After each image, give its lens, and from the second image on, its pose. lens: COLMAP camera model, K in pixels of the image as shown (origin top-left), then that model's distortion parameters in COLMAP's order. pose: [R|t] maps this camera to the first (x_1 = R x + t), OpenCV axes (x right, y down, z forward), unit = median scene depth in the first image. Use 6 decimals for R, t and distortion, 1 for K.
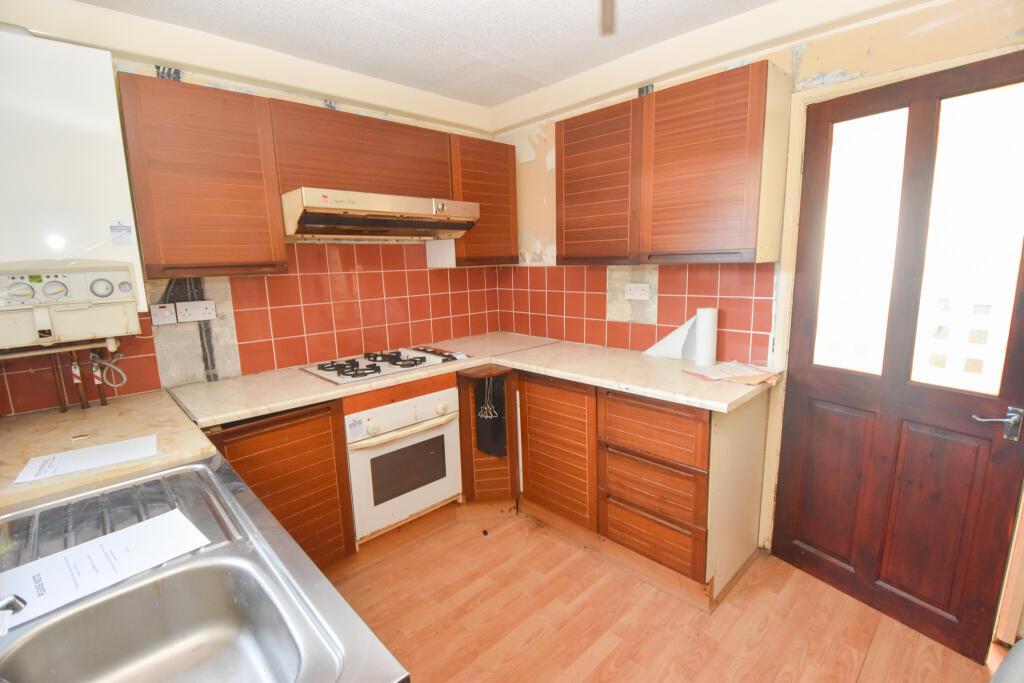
lens RADIAL K [[465.1, 0, 512.0], [0, 465.1, 341.5], [0, 0, 1]] dist [0.027743, -0.027904]
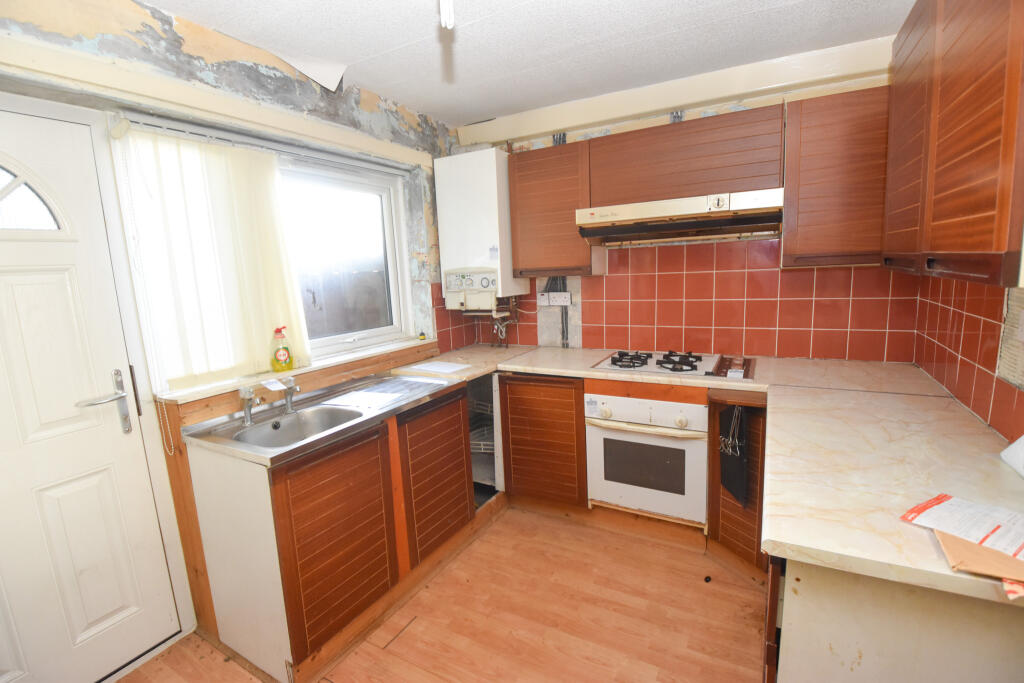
lens RADIAL K [[465.1, 0, 512.0], [0, 465.1, 341.5], [0, 0, 1]] dist [0.027743, -0.027904]
pose [[0.291714, 0.162042, -0.942680, 0.669764], [-0.130108, 0.983108, 0.128729, -0.099777], [0.947615, 0.085098, 0.307869, 0.407213]]
